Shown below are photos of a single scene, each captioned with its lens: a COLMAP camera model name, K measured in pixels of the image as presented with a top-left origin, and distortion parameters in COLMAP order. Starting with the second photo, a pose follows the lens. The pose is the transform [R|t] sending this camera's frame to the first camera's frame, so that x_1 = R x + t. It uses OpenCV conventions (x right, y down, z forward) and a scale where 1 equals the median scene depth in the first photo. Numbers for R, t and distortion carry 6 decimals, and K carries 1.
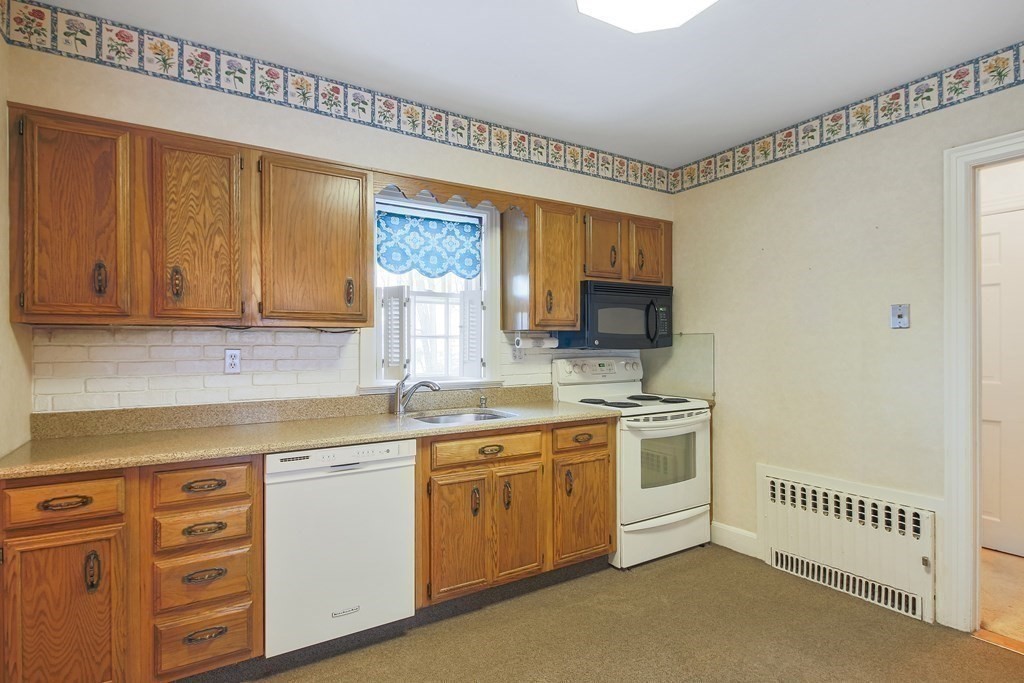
lens RADIAL K [[521.4, 0, 507.3], [0, 521.4, 349.4], [0, 0, 1]] dist [0.008007, -0.002434]
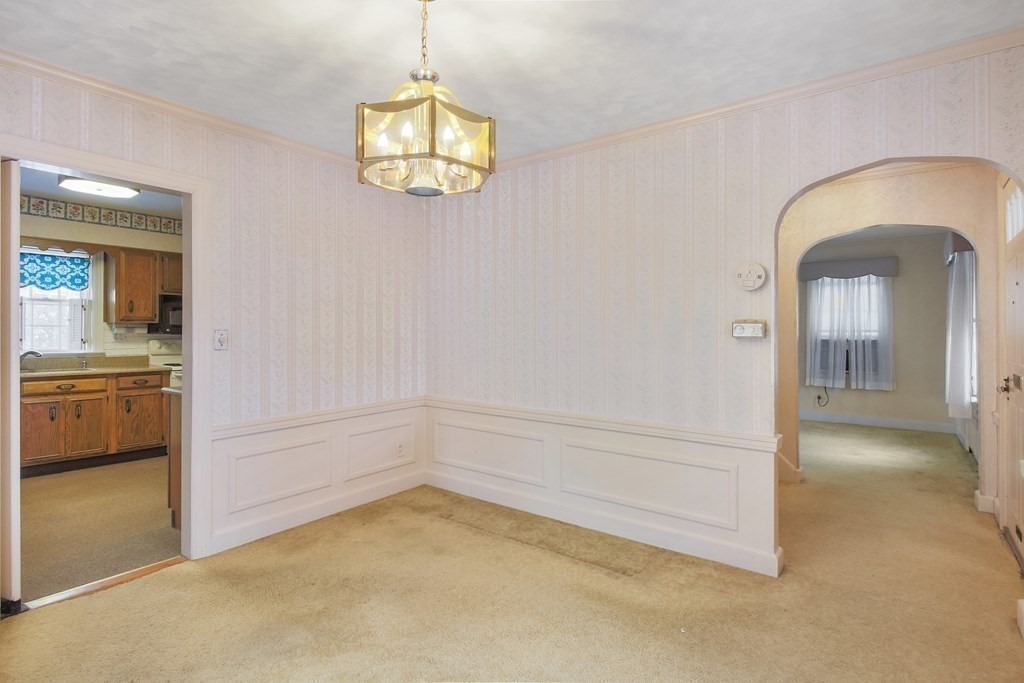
lens RADIAL K [[521.4, 0, 511.8], [0, 521.4, 337.7], [0, 0, 1]] dist [0.008007, -0.002434]
pose [[0.941666, 0.005308, 0.336507, 0.687569], [-0.005147, 0.999986, -0.001370, 0.008860], [-0.336509, -0.000442, 0.941680, -1.069199]]
